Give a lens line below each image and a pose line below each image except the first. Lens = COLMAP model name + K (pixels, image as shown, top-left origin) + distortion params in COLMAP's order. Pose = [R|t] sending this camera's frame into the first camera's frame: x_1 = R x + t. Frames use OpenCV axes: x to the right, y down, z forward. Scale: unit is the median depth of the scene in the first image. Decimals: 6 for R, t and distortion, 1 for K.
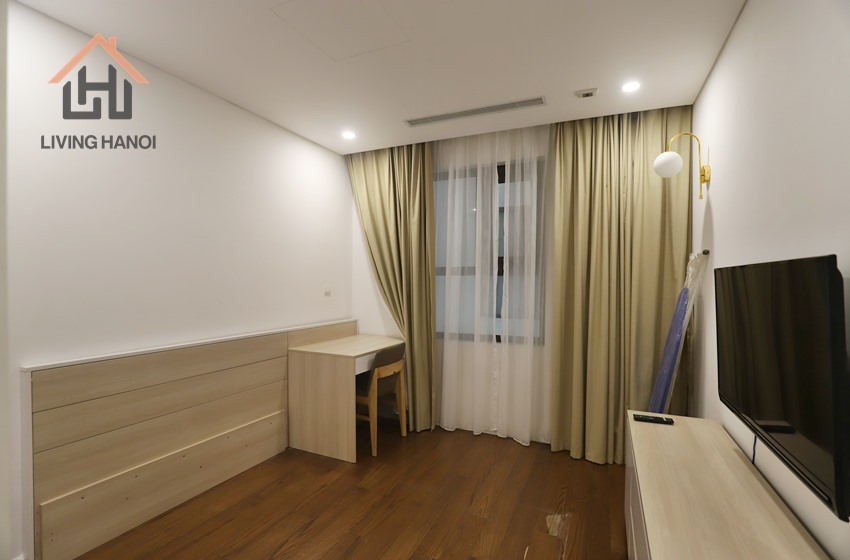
lens RADIAL K [[391.3, 0, 429.1], [0, 391.3, 280.9], [0, 0, 1]] dist [-0.027252, 0.000872]
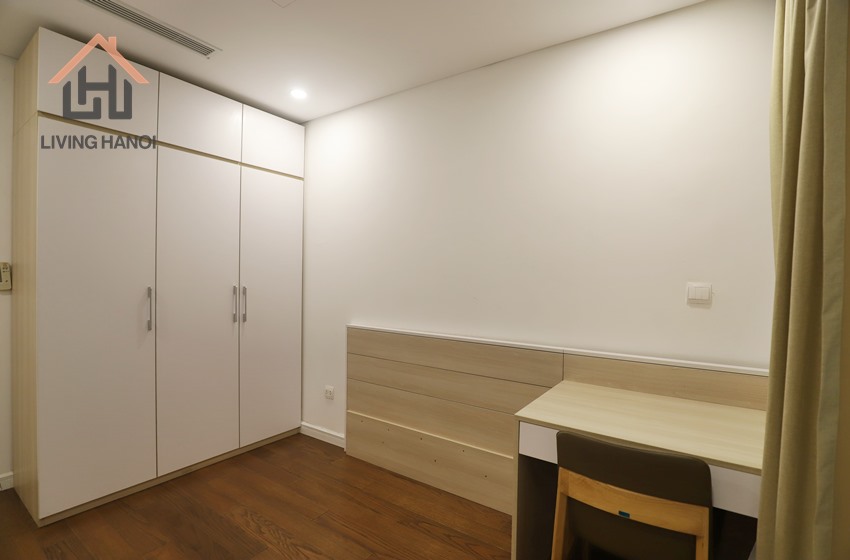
lens RADIAL K [[391.3, 0, 429.1], [0, 391.3, 280.9], [0, 0, 1]] dist [-0.027252, 0.000872]
pose [[-0.169432, -0.006169, -0.985523, 0.428098], [-0.021591, 0.999764, -0.002546, 0.023899], [0.985305, 0.020847, -0.169525, 1.222527]]
